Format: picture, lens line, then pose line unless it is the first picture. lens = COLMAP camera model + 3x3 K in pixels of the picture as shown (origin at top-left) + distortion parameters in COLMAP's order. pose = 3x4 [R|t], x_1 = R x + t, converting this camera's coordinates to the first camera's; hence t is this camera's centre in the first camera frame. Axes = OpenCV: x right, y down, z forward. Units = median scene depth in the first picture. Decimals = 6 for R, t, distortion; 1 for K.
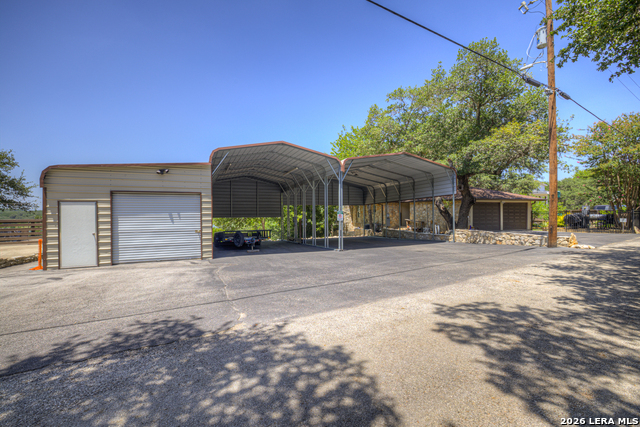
lens RADIAL K [[273.0, 0, 316.9], [0, 273.0, 209.4], [0, 0, 1]] dist [-0.047876, 0.015909]
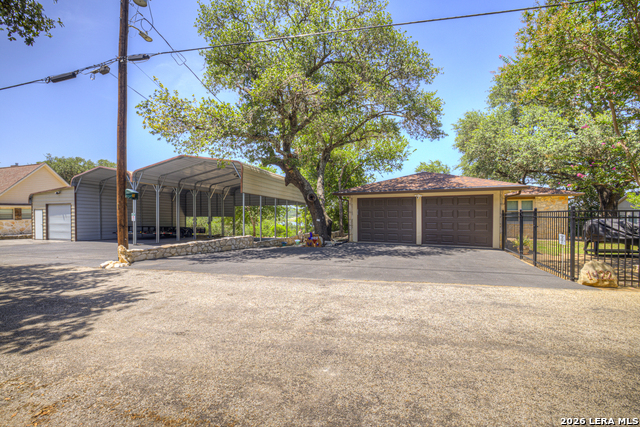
lens RADIAL K [[273.0, 0, 316.9], [0, 273.0, 209.4], [0, 0, 1]] dist [-0.047876, 0.015909]
pose [[0.729453, -0.008640, -0.683977, 2.083584], [0.011960, 0.999928, 0.000124, -0.001724], [0.683927, -0.008271, 0.729504, 0.917170]]
